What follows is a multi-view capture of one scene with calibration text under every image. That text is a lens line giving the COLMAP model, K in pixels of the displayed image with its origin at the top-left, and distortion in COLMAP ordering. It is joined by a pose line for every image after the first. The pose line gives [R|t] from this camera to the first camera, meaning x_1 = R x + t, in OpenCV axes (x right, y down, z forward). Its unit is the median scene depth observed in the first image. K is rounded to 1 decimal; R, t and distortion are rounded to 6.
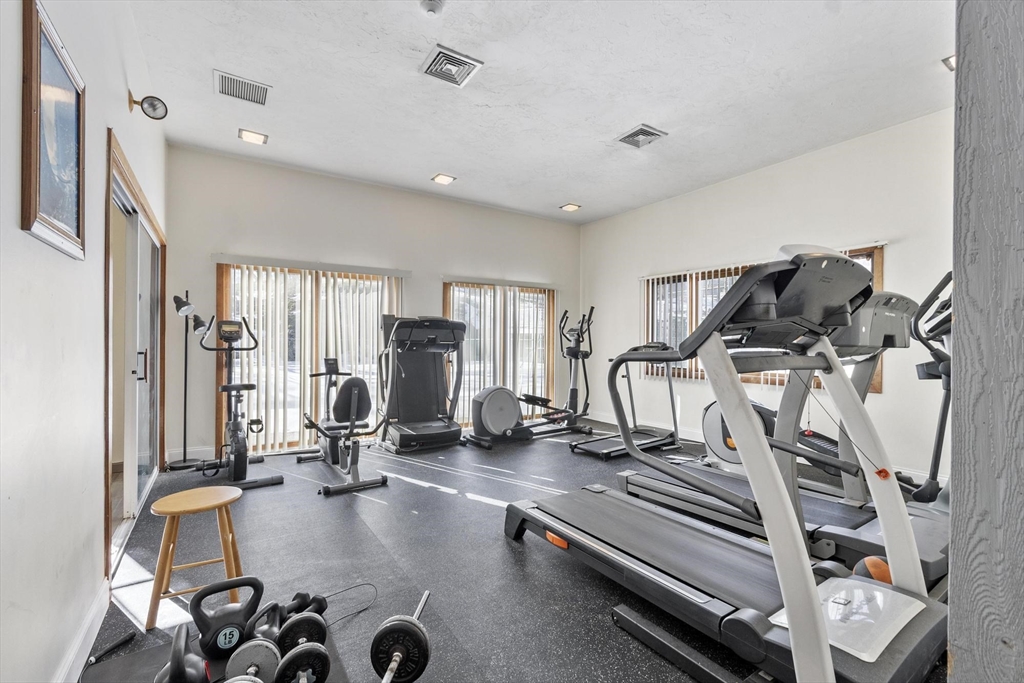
lens RADIAL K [[443.8, 0, 508.5], [0, 443.8, 338.6], [0, 0, 1]] dist [0.000811, -0.001234]
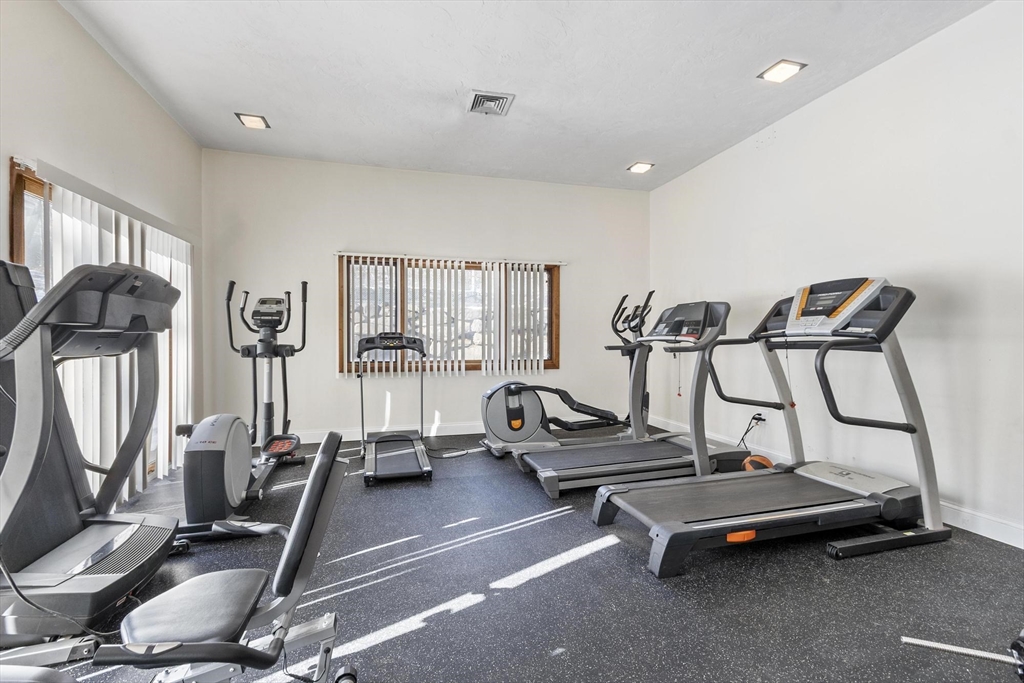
lens RADIAL K [[443.8, 0, 511.6], [0, 443.8, 341.1], [0, 0, 1]] dist [0.000811, -0.001234]
pose [[0.310863, -0.015553, 0.950328, -0.393900], [-0.010506, 0.999749, 0.019798, 0.005029], [-0.950397, -0.016139, 0.310621, 0.483727]]
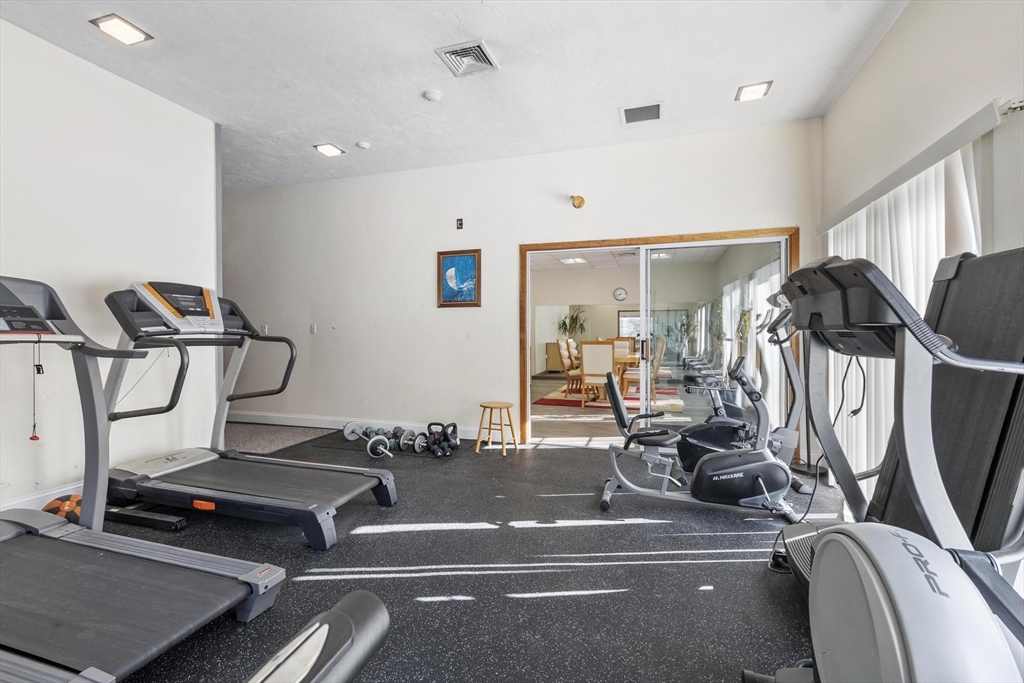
lens RADIAL K [[443.8, 0, 511.4], [0, 443.8, 338.7], [0, 0, 1]] dist [0.000811, -0.001234]
pose [[-0.779706, -0.001612, -0.626144, 0.229827], [0.000355, 0.999995, -0.003017, 0.013730], [0.626146, -0.002575, -0.779701, 0.990034]]
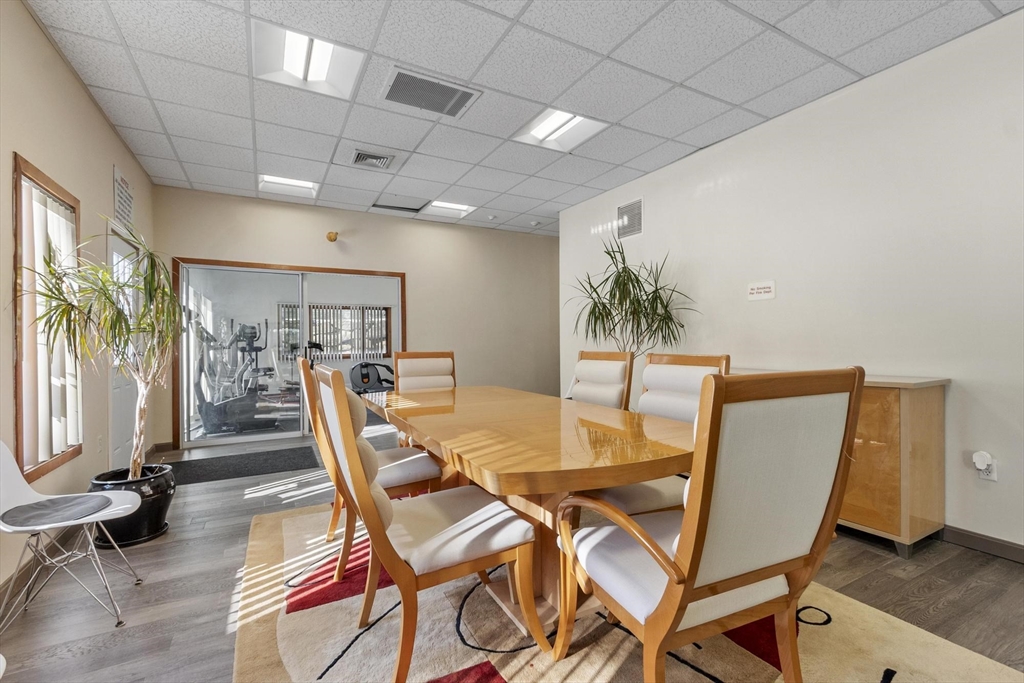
lens RADIAL K [[443.8, 0, 506.6], [0, 443.8, 345.0], [0, 0, 1]] dist [0.000811, -0.001234]
pose [[0.108227, -0.006202, 0.994107, -1.383705], [0.006460, 0.999964, 0.005536, 0.020049], [-0.994105, 0.005823, 0.108263, -0.055711]]
